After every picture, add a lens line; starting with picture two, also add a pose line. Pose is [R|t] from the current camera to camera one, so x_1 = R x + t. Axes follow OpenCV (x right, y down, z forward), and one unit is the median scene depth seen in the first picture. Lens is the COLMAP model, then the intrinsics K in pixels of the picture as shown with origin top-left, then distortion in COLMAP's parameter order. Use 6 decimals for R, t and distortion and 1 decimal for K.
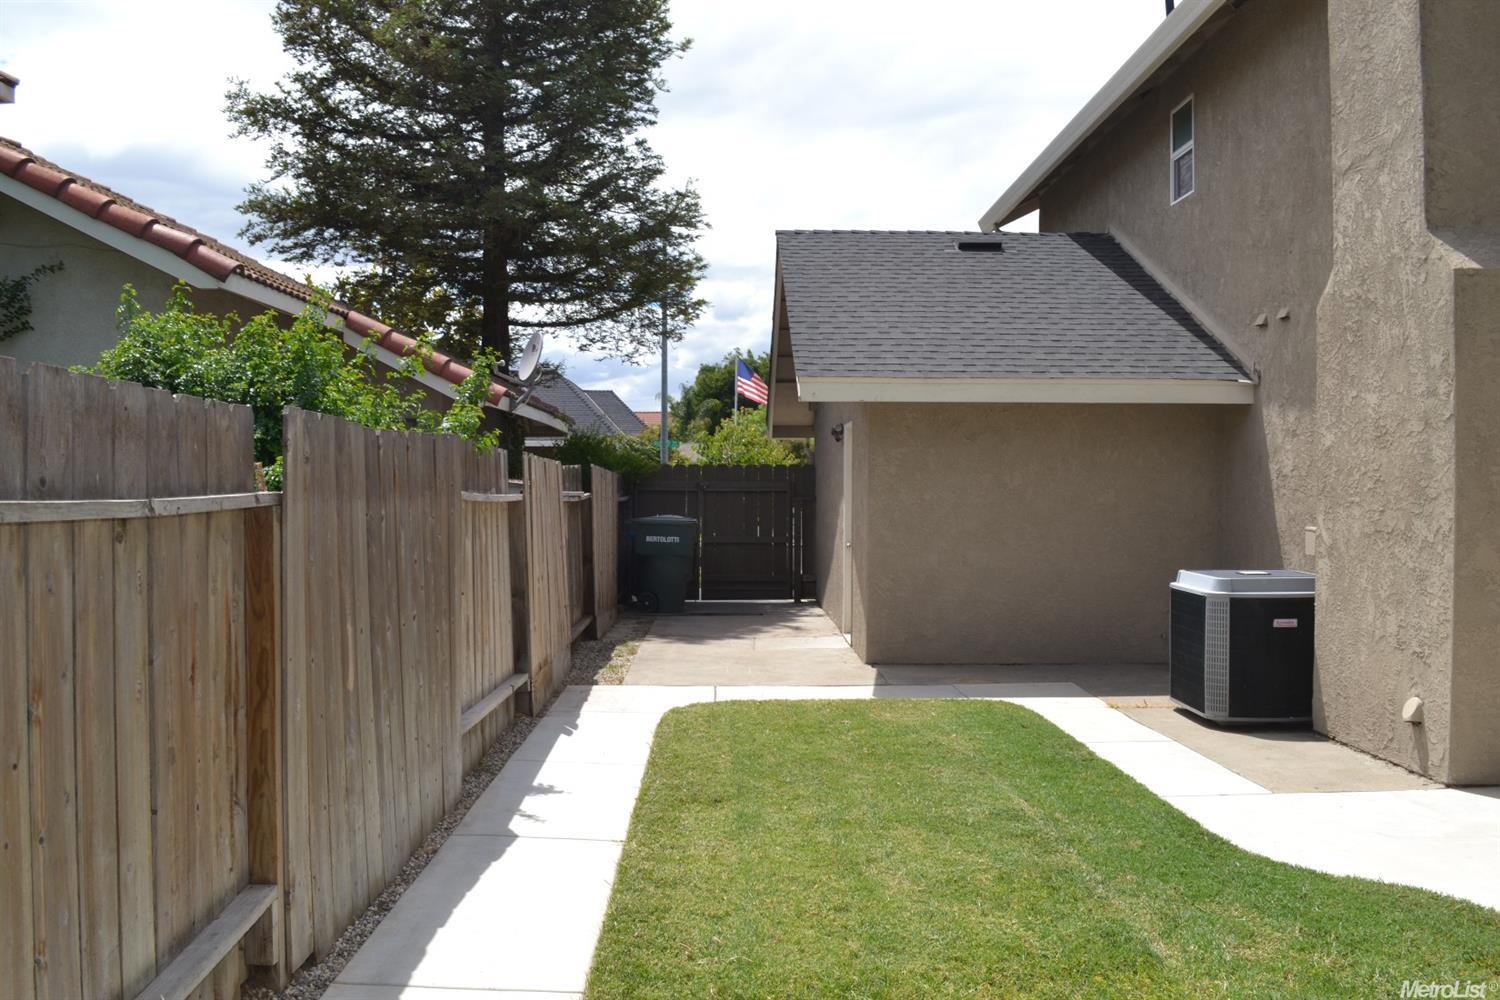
lens RADIAL K [[1231.8, 0, 750.0], [0, 1231.8, 500.0], [0, 0, 1]] dist [-0.086973, 0.016506]
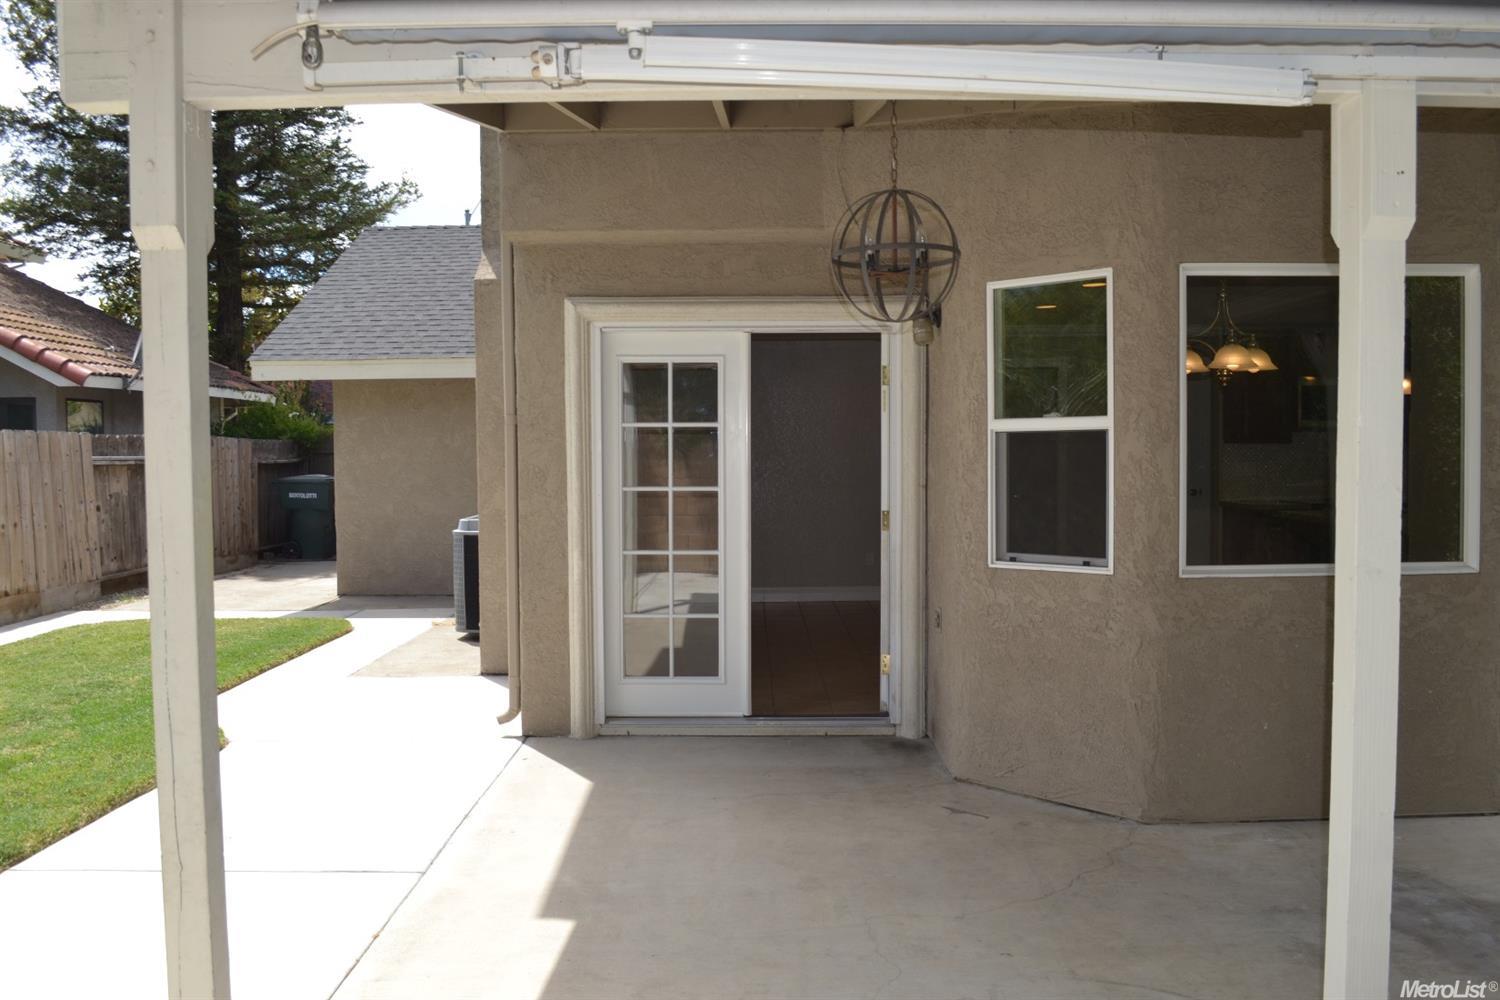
lens RADIAL K [[1231.8, 0, 750.0], [0, 1231.8, 500.0], [0, 0, 1]] dist [-0.086973, 0.016506]
pose [[0.999933, -0.009098, -0.007102, 0.356008], [0.009327, 0.999412, 0.032997, 0.002381], [0.006798, -0.033061, 0.999430, -0.136736]]
